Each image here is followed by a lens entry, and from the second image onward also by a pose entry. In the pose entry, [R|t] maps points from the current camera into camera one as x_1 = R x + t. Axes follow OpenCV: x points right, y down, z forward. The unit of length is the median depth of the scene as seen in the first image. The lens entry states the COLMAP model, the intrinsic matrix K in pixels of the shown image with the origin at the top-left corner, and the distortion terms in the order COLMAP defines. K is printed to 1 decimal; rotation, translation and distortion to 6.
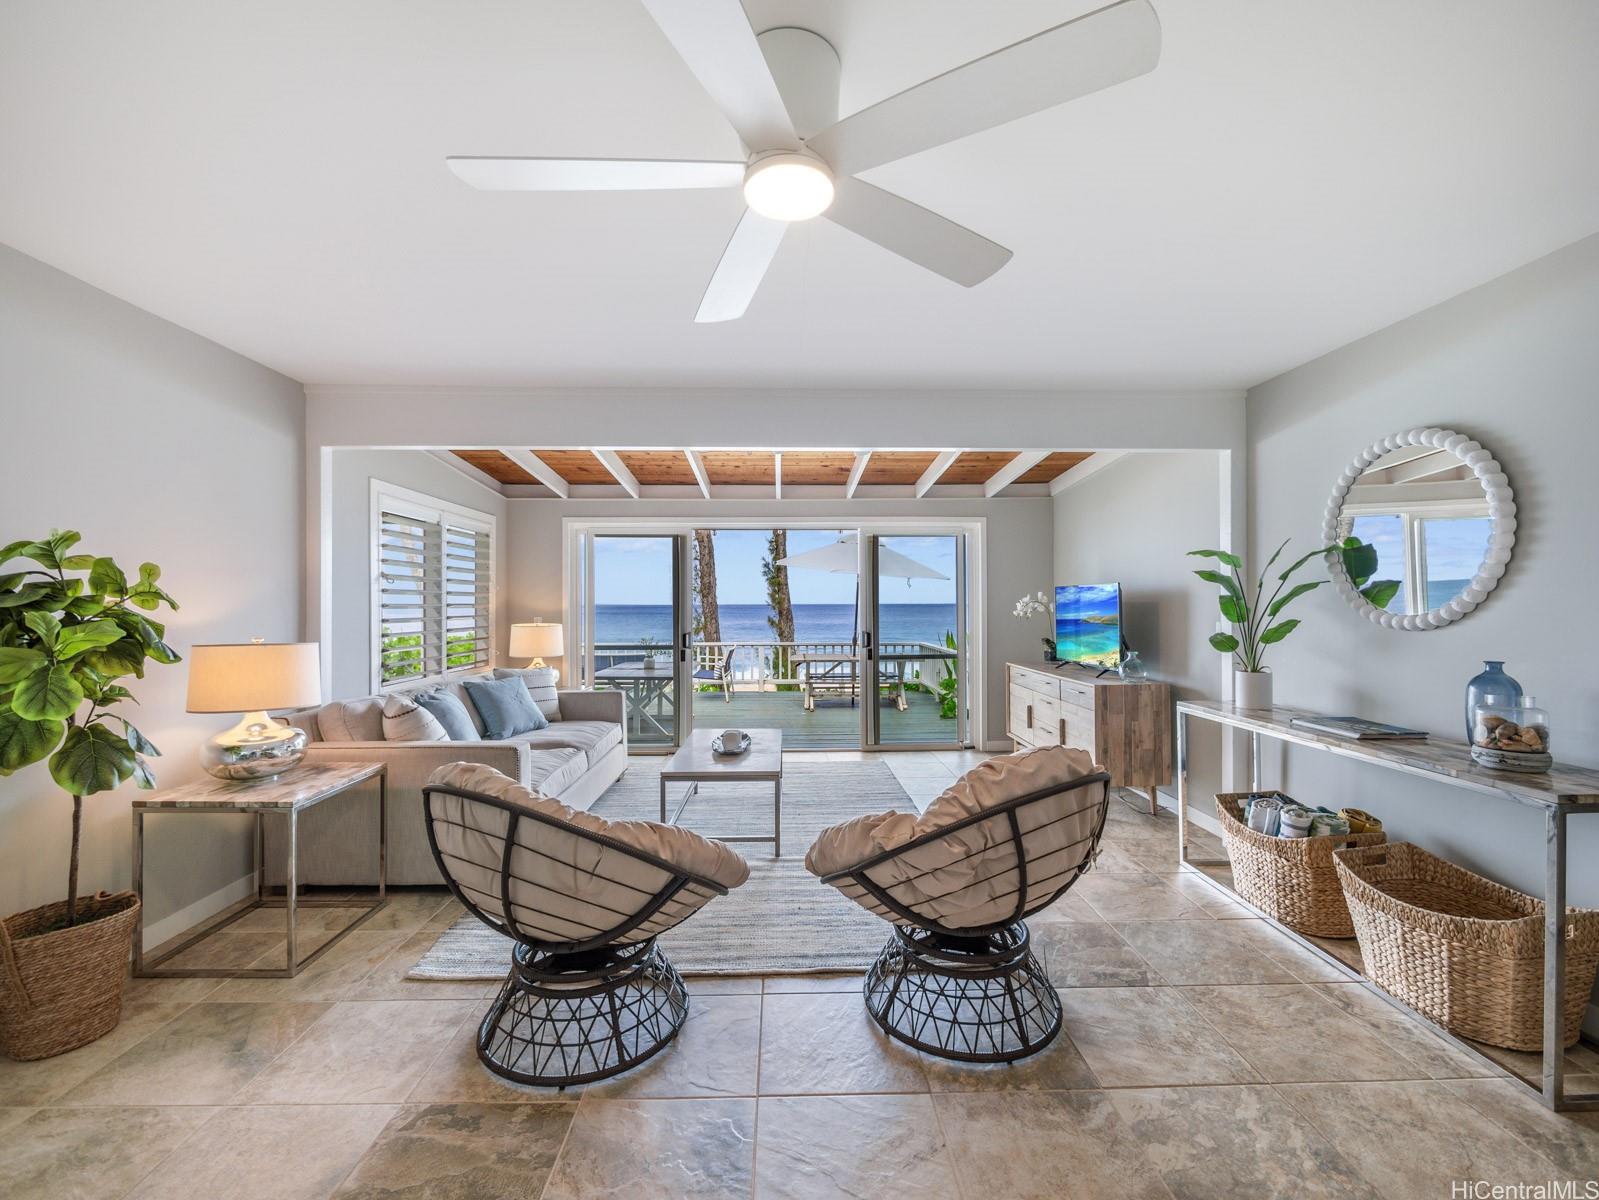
lens RADIAL K [[664.8, 0, 799.5], [0, 664.8, 600.0], [0, 0, 1]] dist [-0.001326, -0.000243]
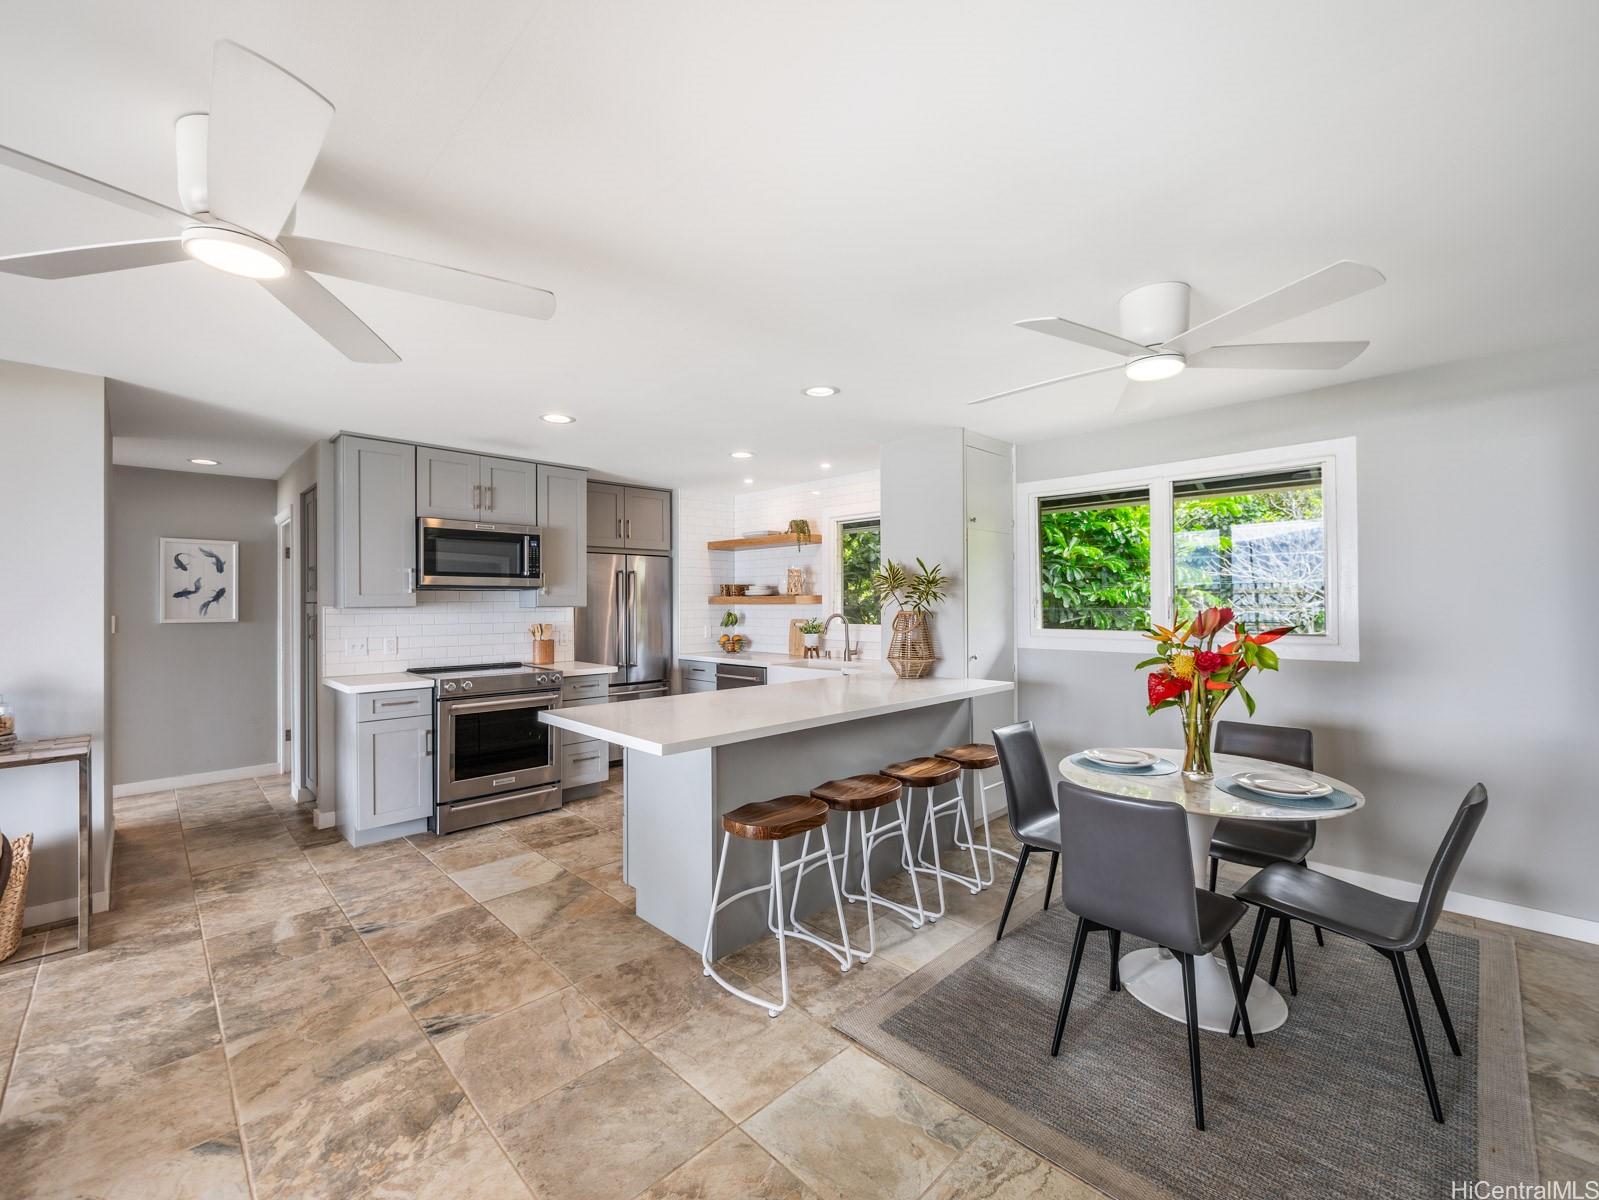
lens RADIAL K [[664.8, 0, 799.5], [0, 664.8, 600.0], [0, 0, 1]] dist [-0.001326, -0.000243]
pose [[-0.678472, 0.015811, 0.734456, -1.146387], [0.010029, 0.999875, -0.012261, 0.001901], [-0.734558, -0.000953, -0.678546, 0.873045]]
